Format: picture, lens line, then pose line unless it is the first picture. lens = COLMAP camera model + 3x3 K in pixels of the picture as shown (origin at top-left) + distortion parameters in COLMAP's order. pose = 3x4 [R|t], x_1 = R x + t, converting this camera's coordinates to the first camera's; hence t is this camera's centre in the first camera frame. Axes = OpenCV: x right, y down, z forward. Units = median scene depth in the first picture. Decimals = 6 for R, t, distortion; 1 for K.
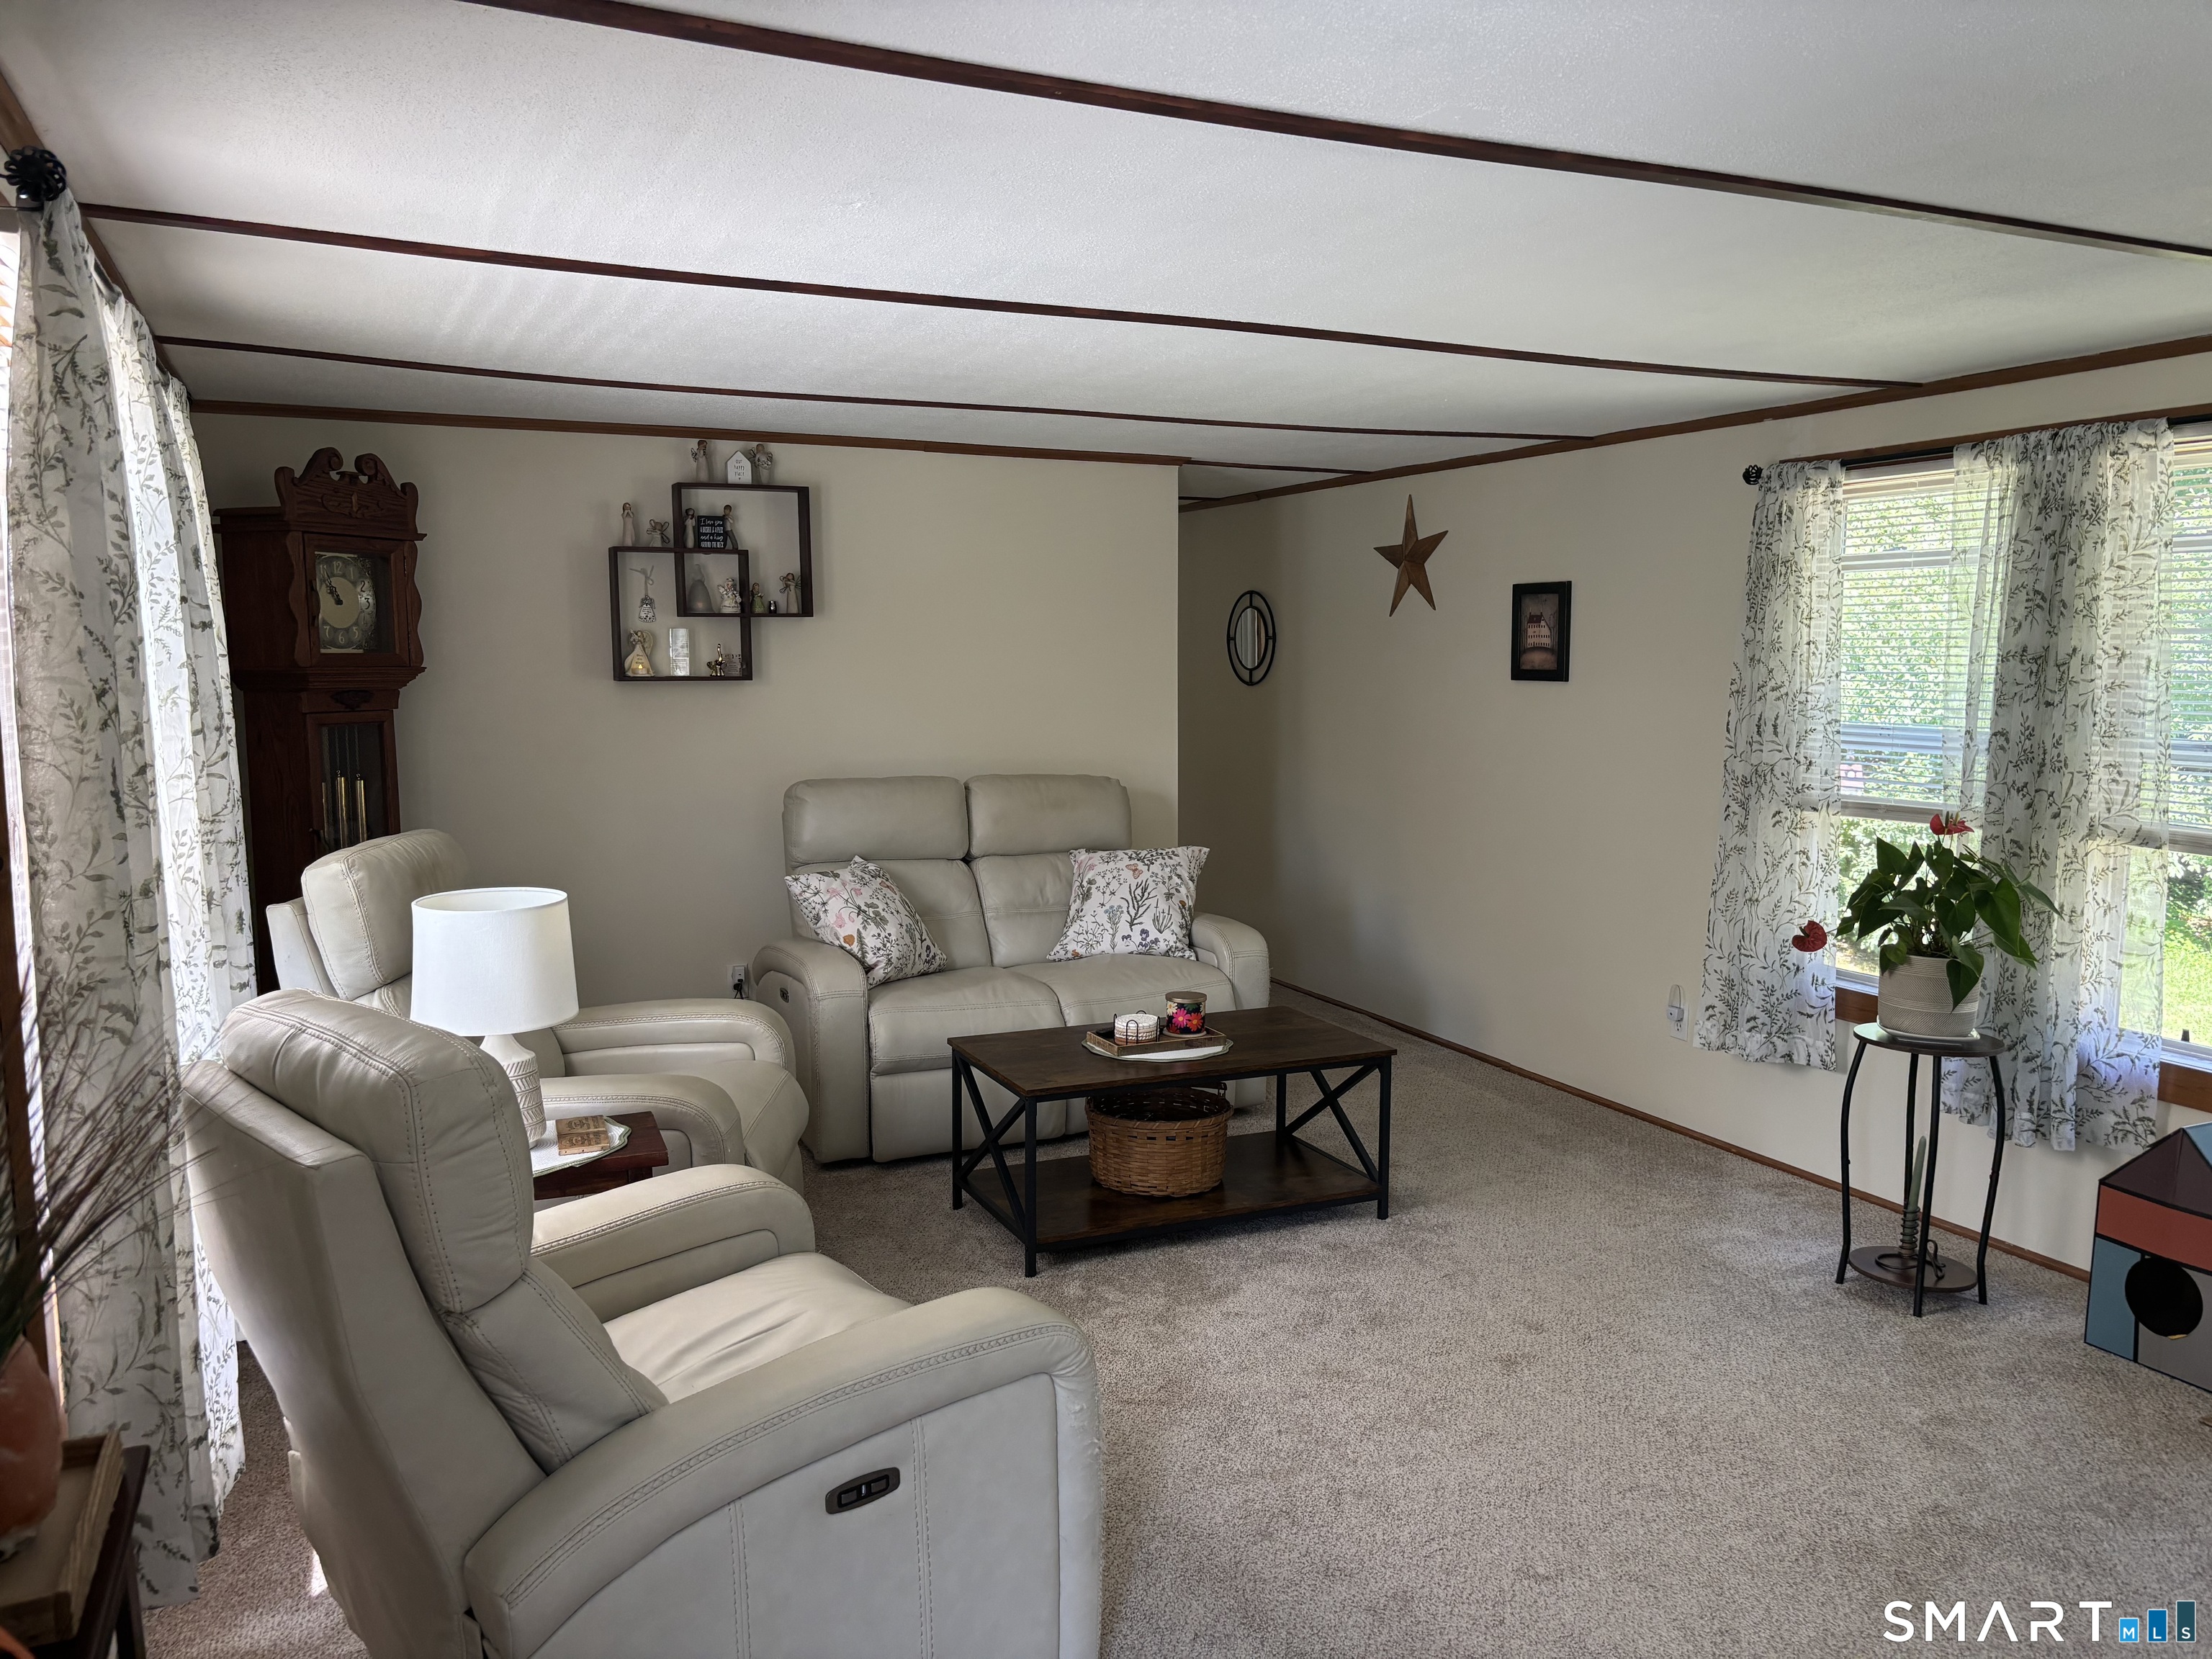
lens RADIAL K [[1672.2, 0, 1118.5], [0, 1672.2, 836.4], [0, 0, 1]] dist [0.053808, -0.058835]
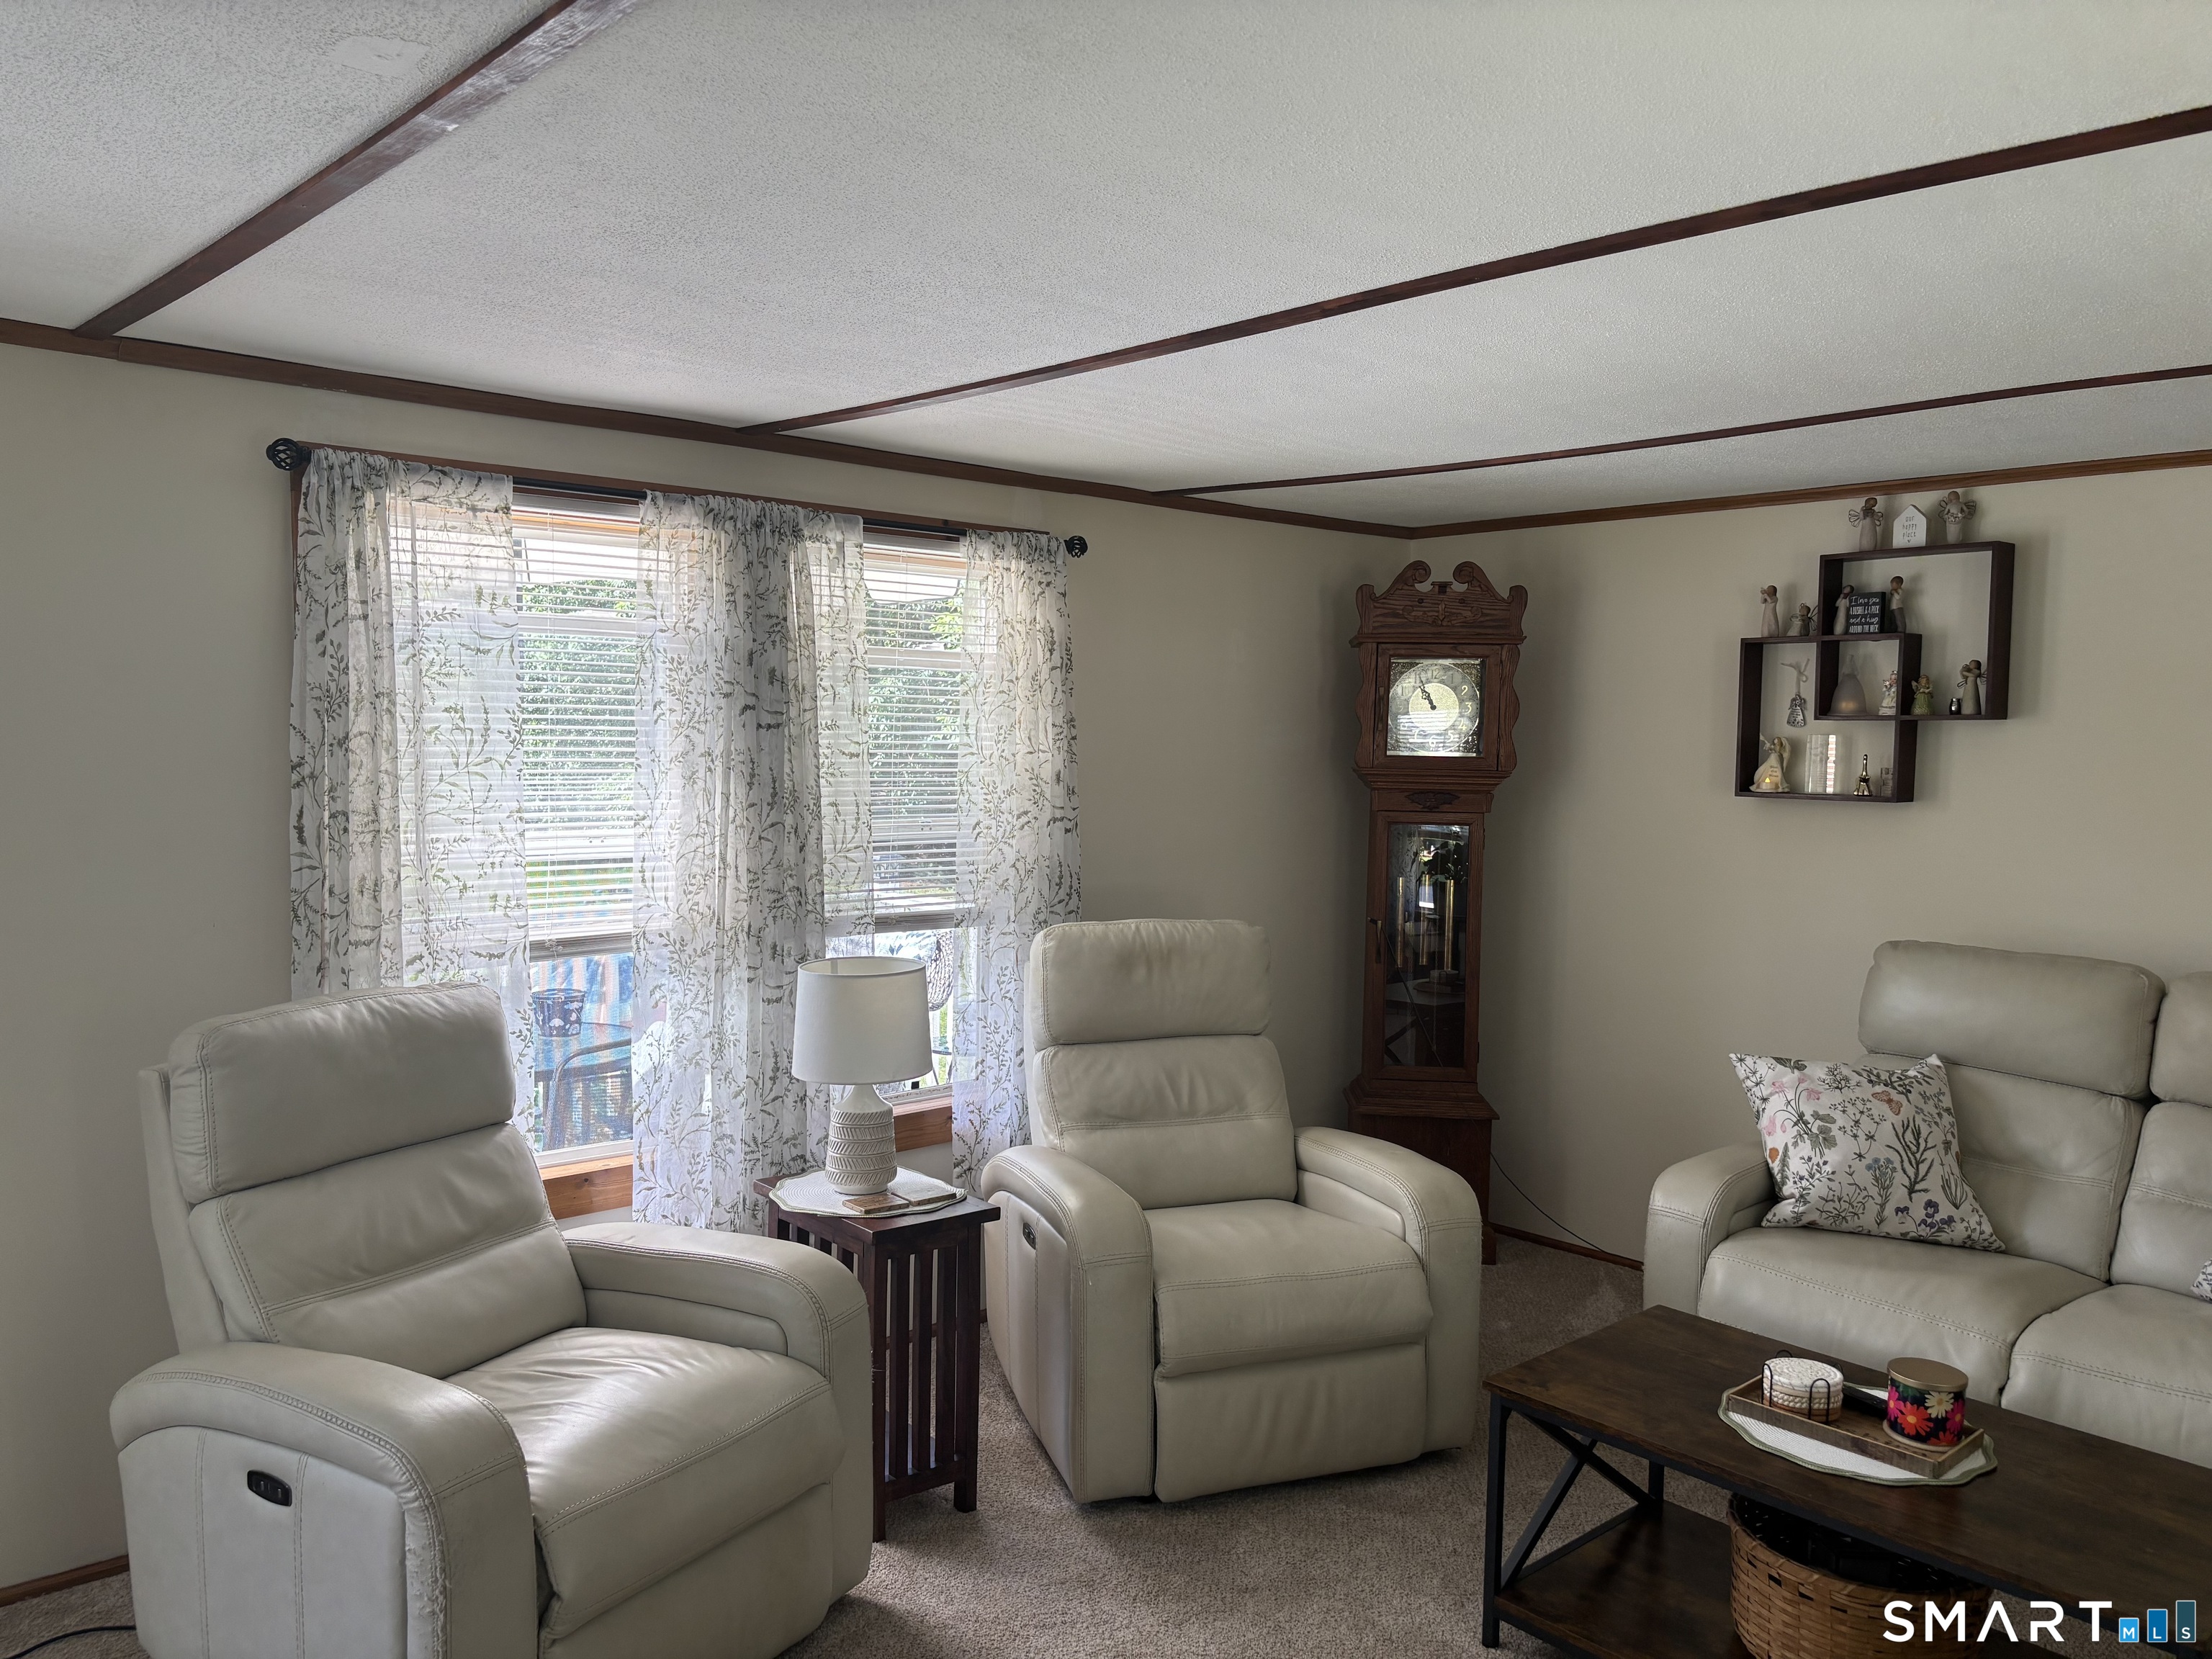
lens RADIAL K [[1672.2, 0, 1100.1], [0, 1672.2, 838.8], [0, 0, 1]] dist [0.053808, -0.058835]
pose [[0.302098, 0.067890, -0.950856, 0.469834], [-0.126042, 0.991548, 0.030750, -0.064854], [0.944908, 0.110559, 0.308101, 0.503056]]
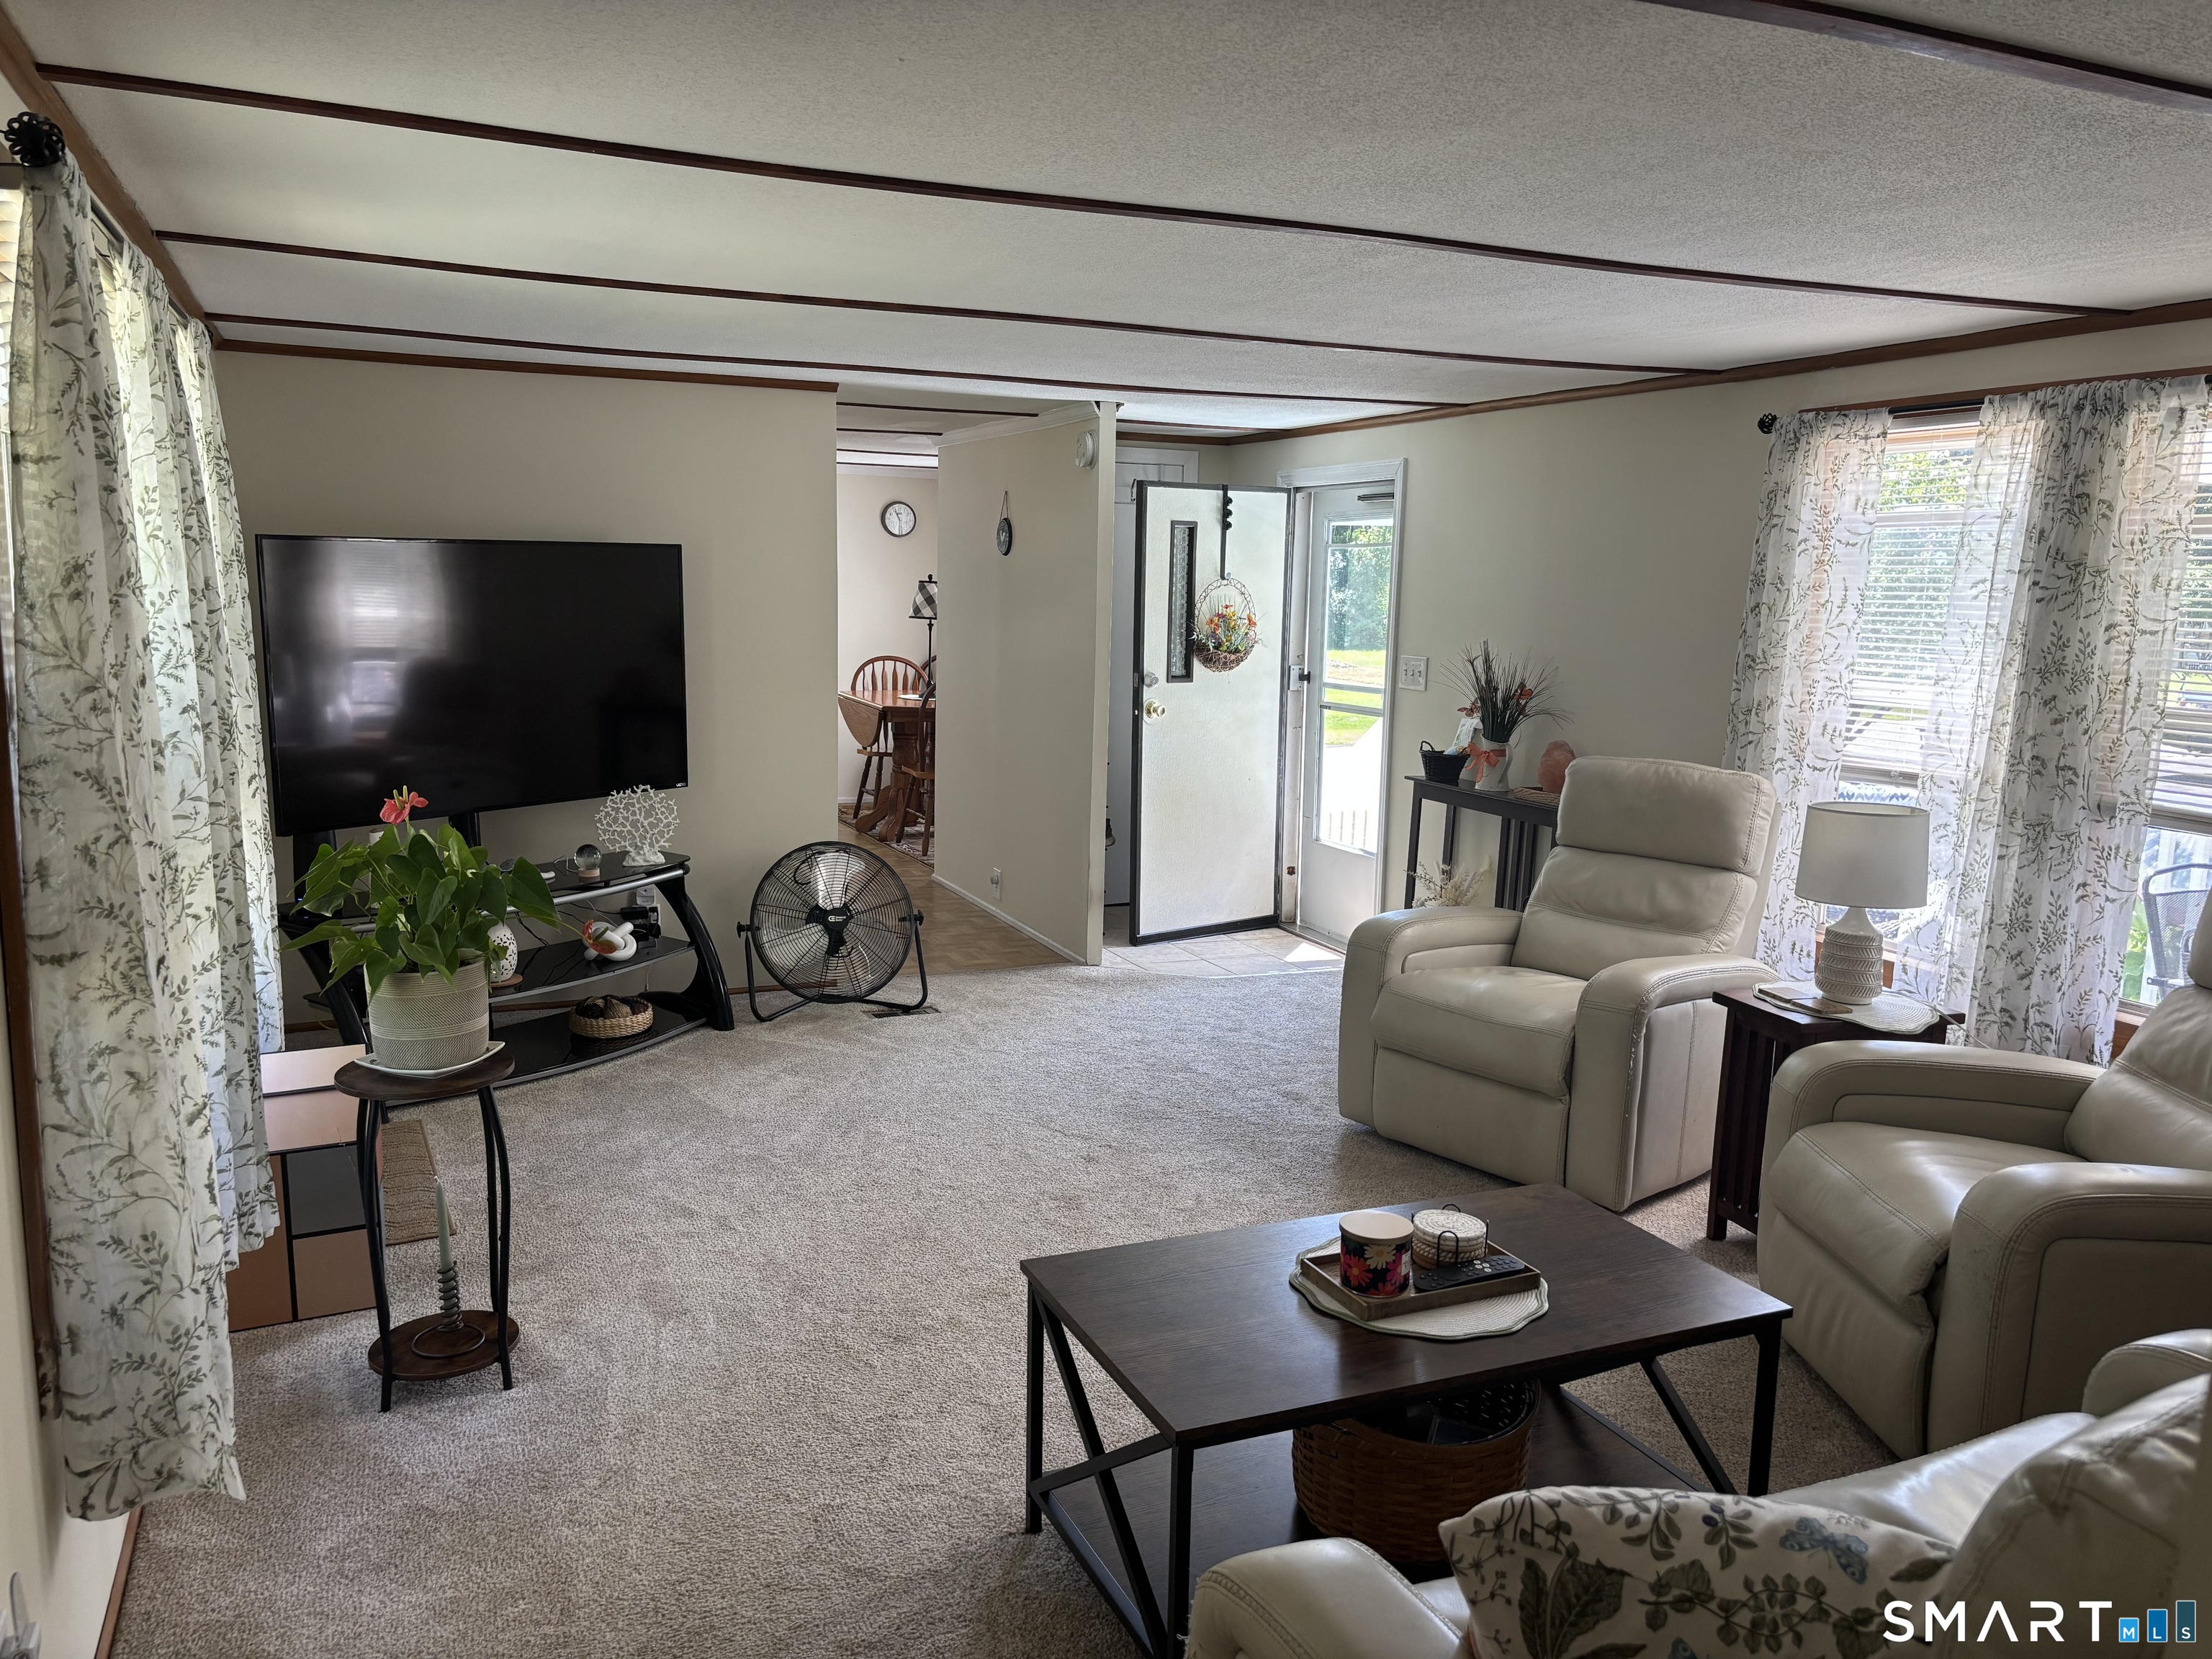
lens RADIAL K [[1672.2, 0, 1095.9], [0, 1672.2, 826.5], [0, 0, 1]] dist [0.053808, -0.058835]
pose [[-0.999756, -0.018446, 0.012175, 0.123062], [-0.014613, 0.964946, 0.262041, -0.180256], [-0.016582, 0.261799, -0.964980, 1.452574]]
